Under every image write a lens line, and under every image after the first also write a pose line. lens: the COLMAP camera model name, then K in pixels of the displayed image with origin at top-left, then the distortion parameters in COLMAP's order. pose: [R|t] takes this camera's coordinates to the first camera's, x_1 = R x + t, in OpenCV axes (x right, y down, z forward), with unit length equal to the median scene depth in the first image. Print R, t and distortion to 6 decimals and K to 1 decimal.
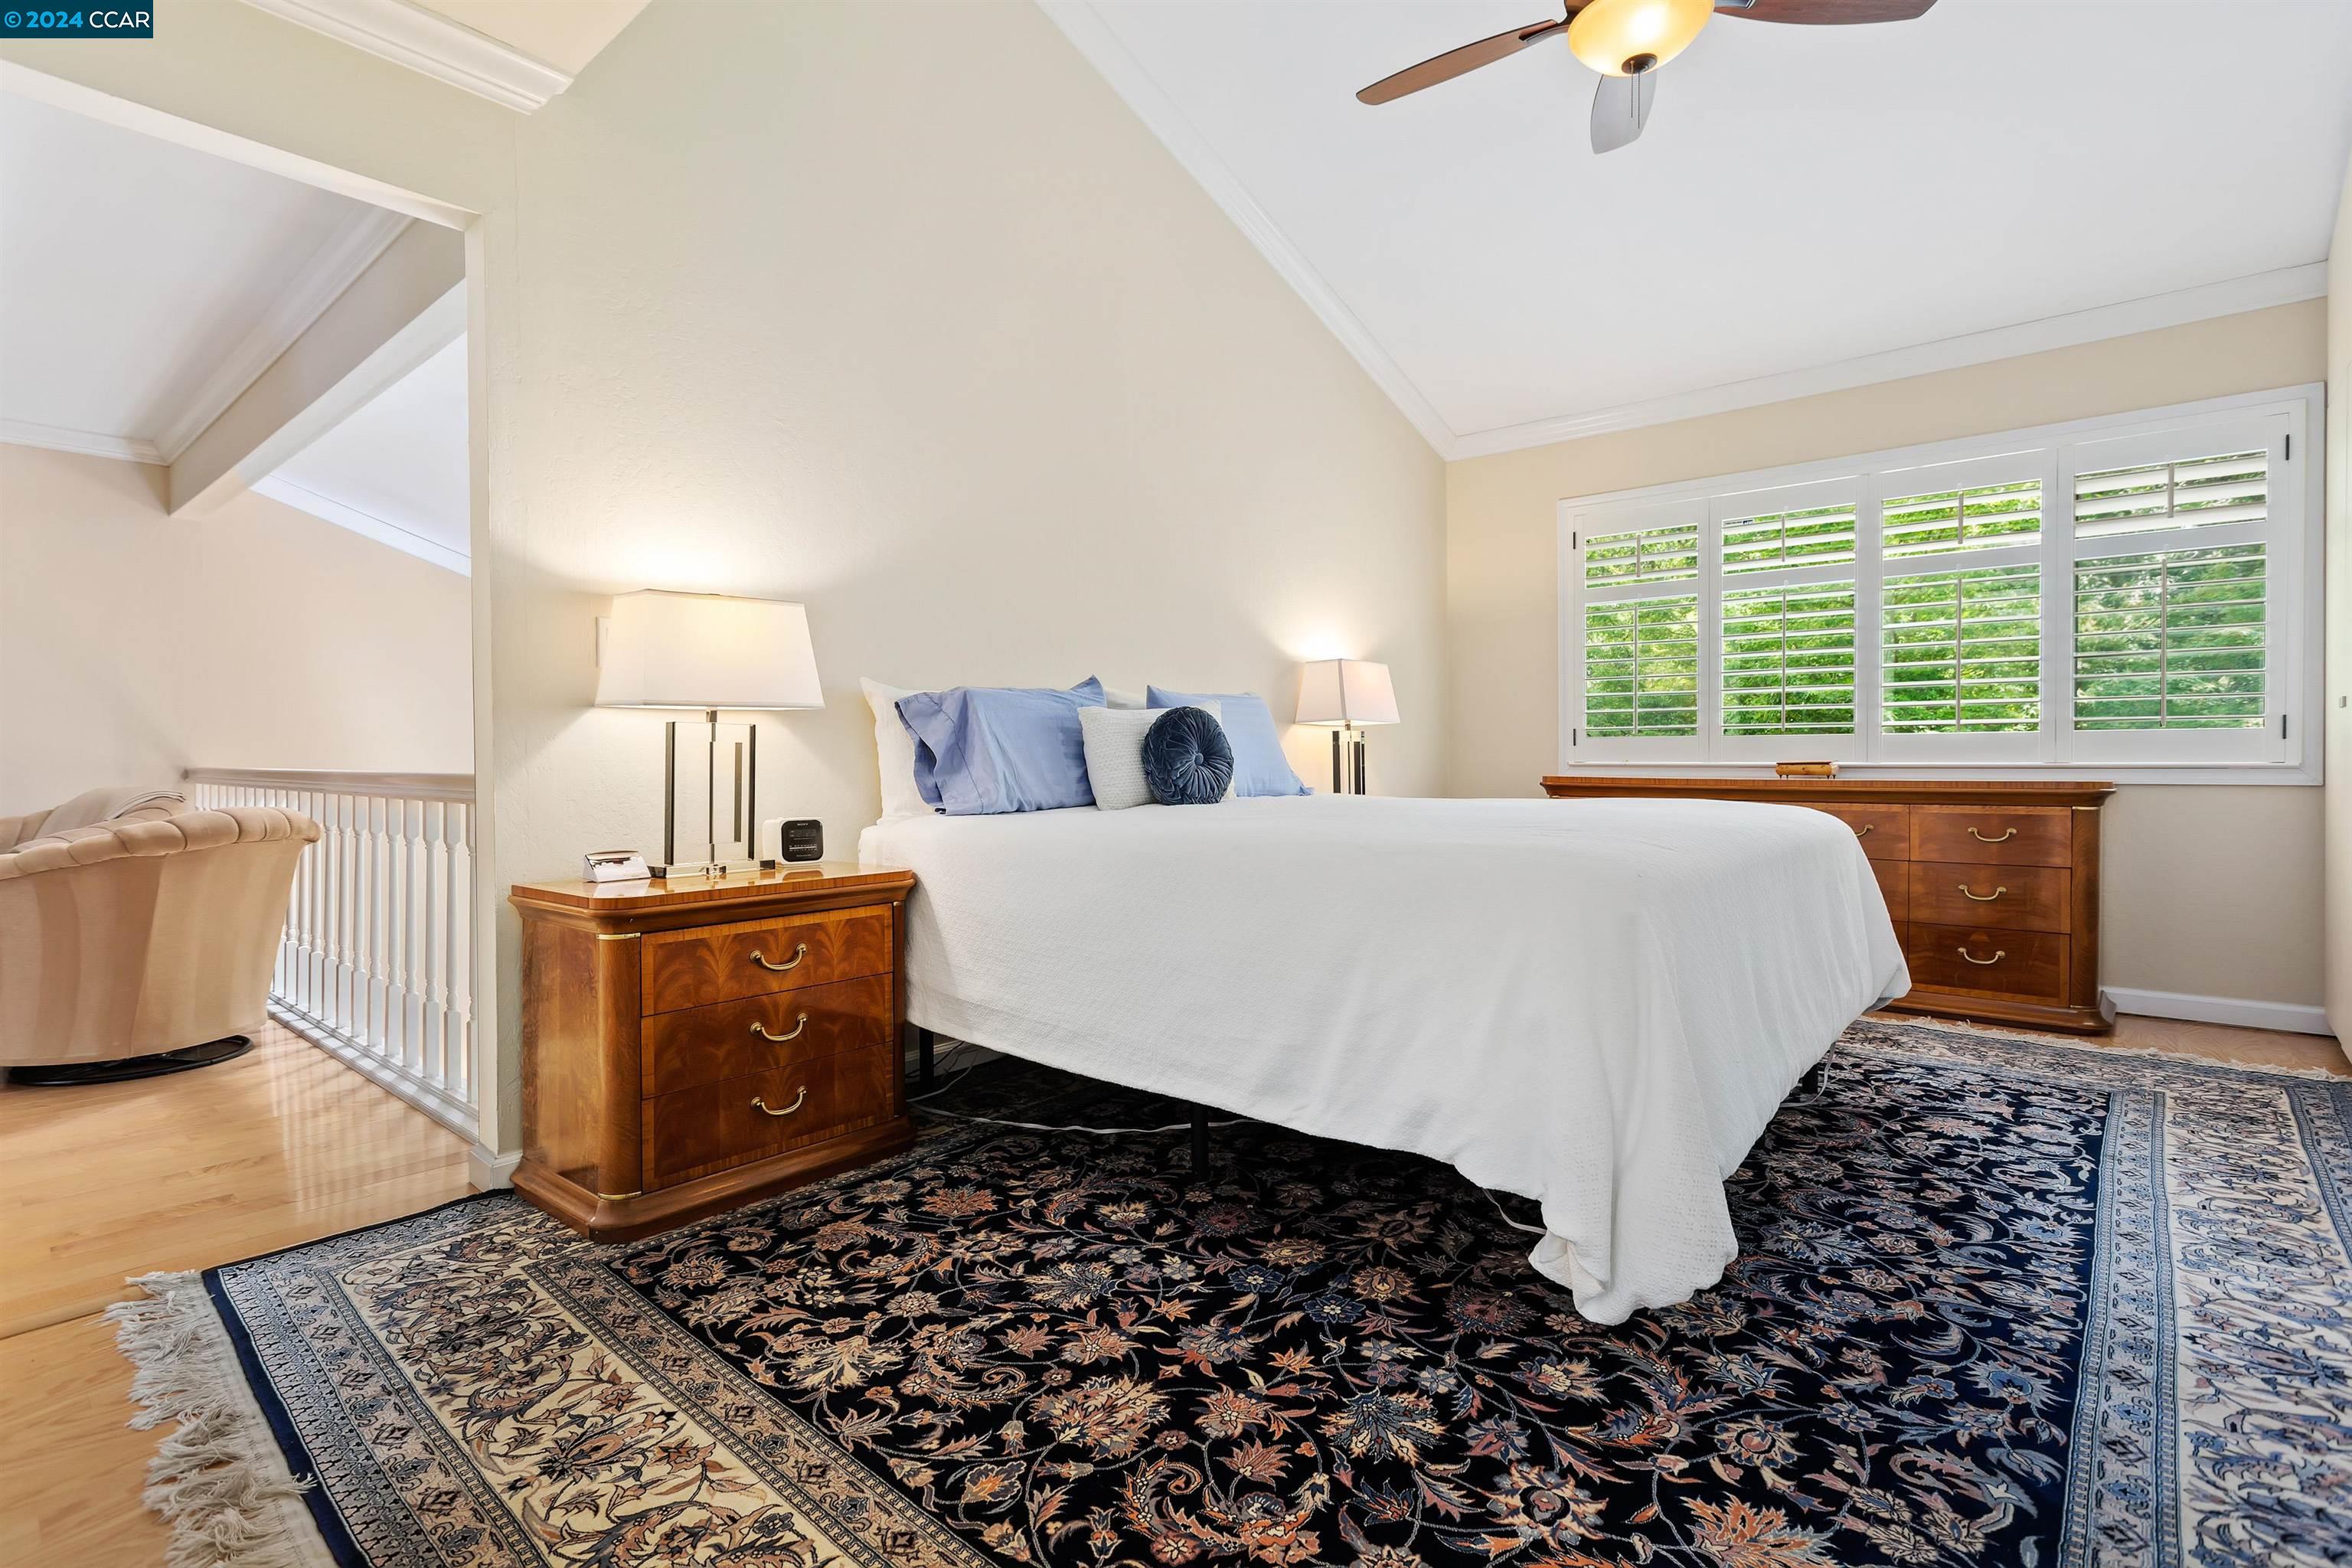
lens RADIAL K [[1114.7, 0, 1178.5], [0, 1114.7, 768.6], [0, 0, 1]] dist [0.002266, 0.000365]
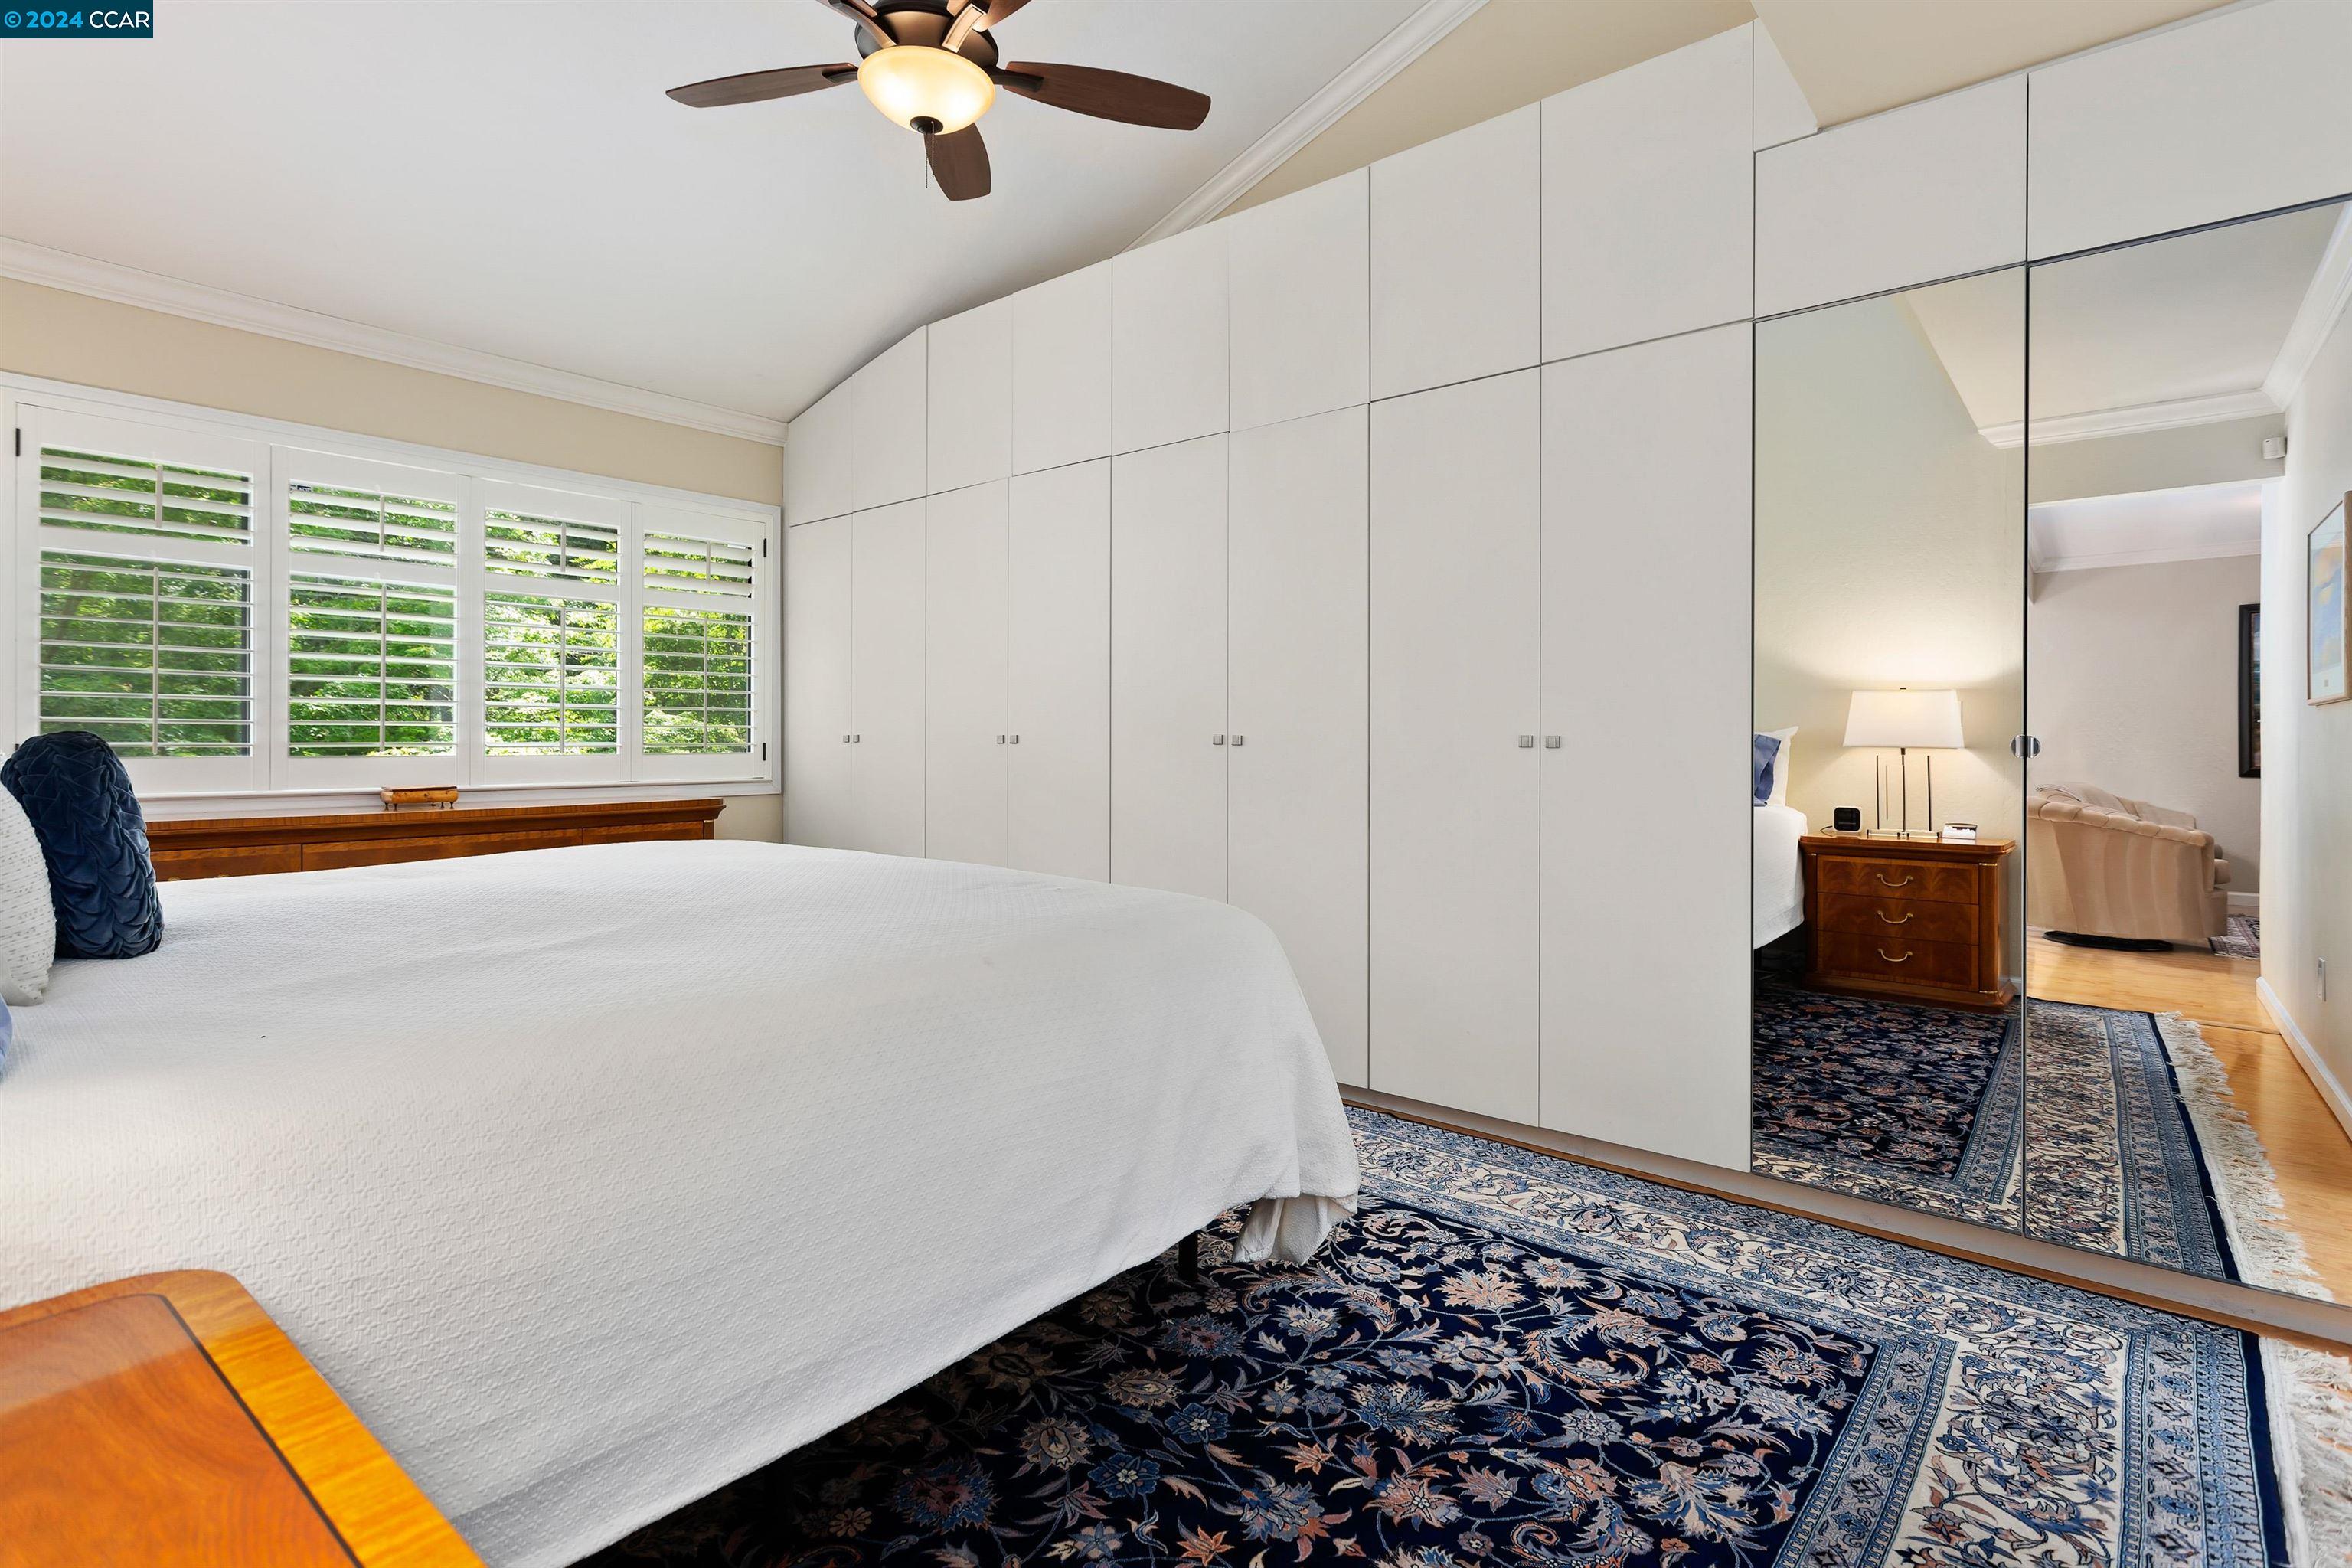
lens RADIAL K [[1114.7, 0, 1208.4], [0, 1114.7, 746.5], [0, 0, 1]] dist [0.002266, 0.000365]
pose [[-0.011444, 0.002045, 0.999932, -0.967458], [0.010514, 0.999943, -0.001924, -0.092910], [-0.999879, 0.010491, -0.011465, 1.223924]]
